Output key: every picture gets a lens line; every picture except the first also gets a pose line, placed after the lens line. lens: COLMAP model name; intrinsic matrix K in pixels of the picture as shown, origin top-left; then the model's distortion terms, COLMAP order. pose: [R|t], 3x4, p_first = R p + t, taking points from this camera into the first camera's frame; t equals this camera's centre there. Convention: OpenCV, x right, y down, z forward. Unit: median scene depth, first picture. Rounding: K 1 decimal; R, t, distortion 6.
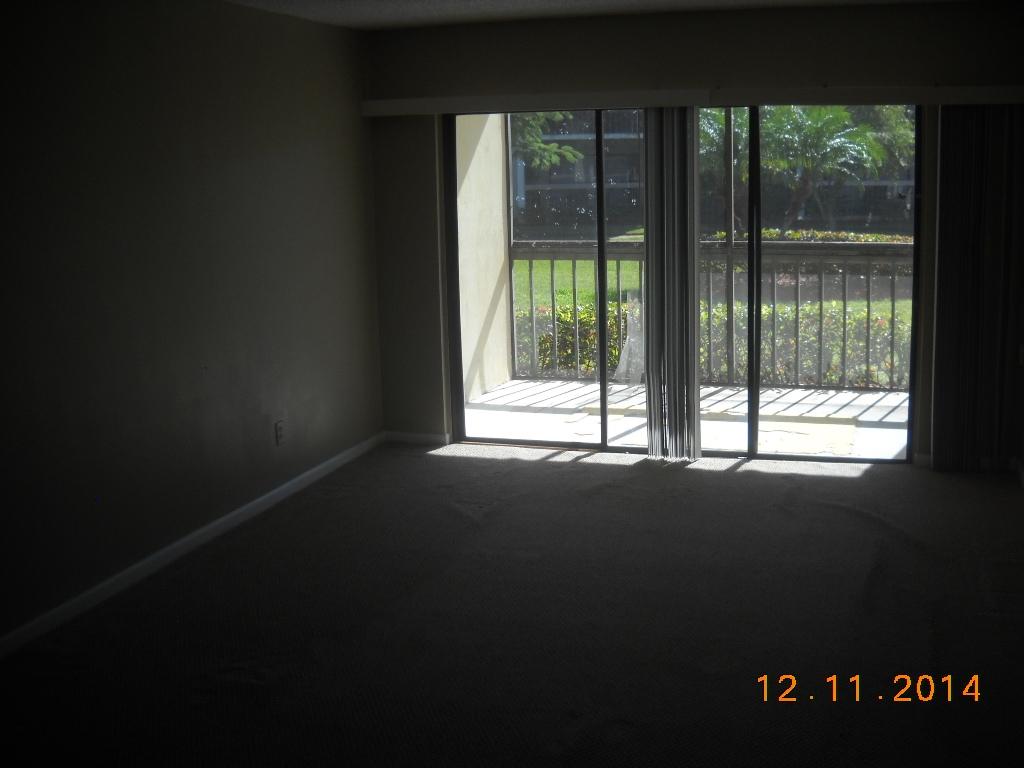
lens RADIAL K [[1150.9, 0, 512.0], [0, 1150.9, 384.0], [0, 0, 1]] dist [-0.211085, 0.004238]
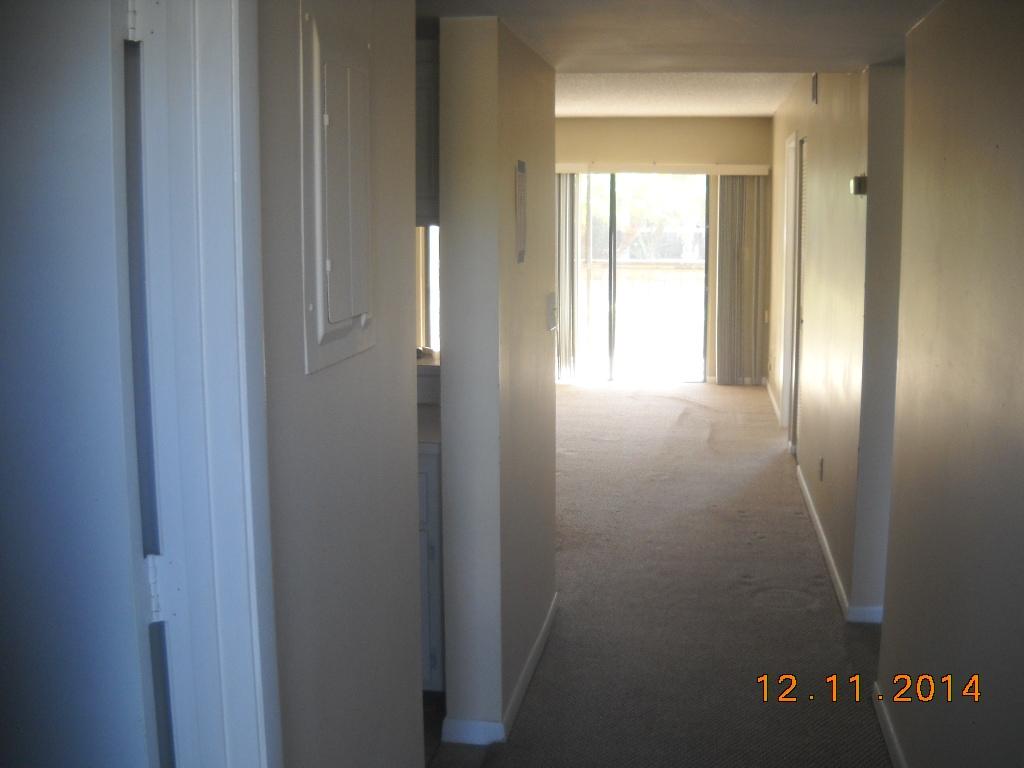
lens RADIAL K [[1150.9, 0, 512.0], [0, 1150.9, 384.0], [0, 0, 1]] dist [-0.211085, 0.004238]
pose [[0.988067, 0.005064, 0.153942, -0.099965], [0.001322, 0.999144, -0.041350, 0.071430], [-0.154020, 0.041060, 0.987214, -0.334579]]
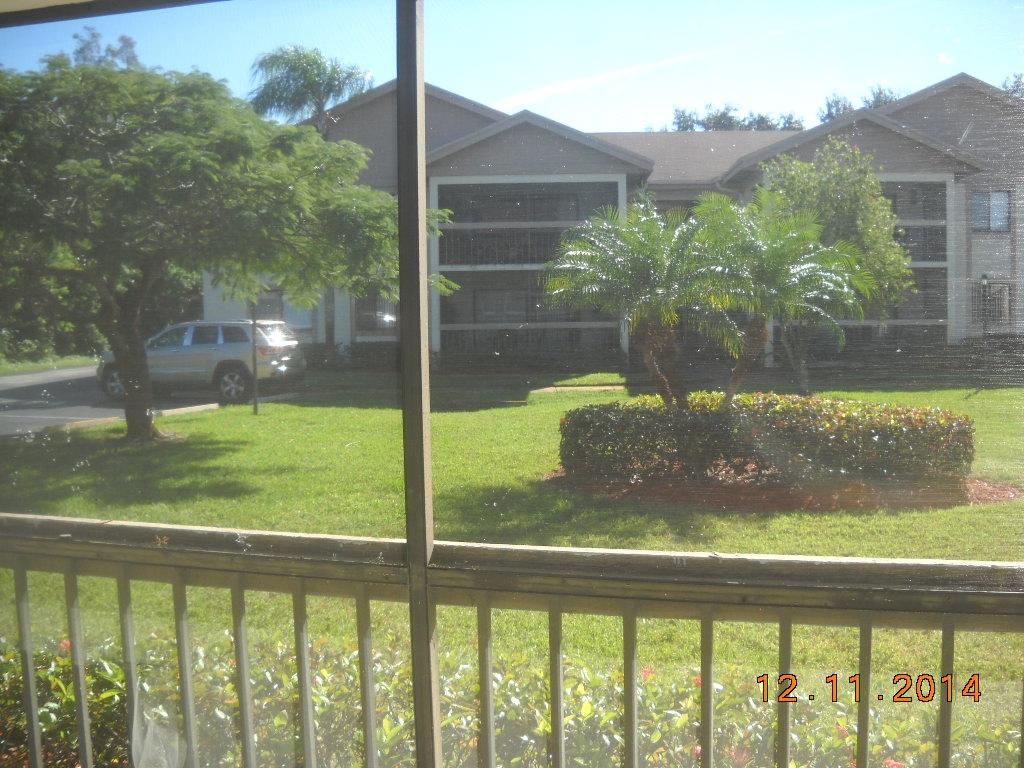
lens RADIAL K [[1150.9, 0, 512.0], [0, 1150.9, 384.0], [0, 0, 1]] dist [-0.211085, 0.004238]
pose [[0.999852, 0.009782, 0.014156, 0.105935], [-0.008086, 0.993299, -0.115291, -0.066718], [-0.015189, 0.115159, 0.993231, 0.333930]]
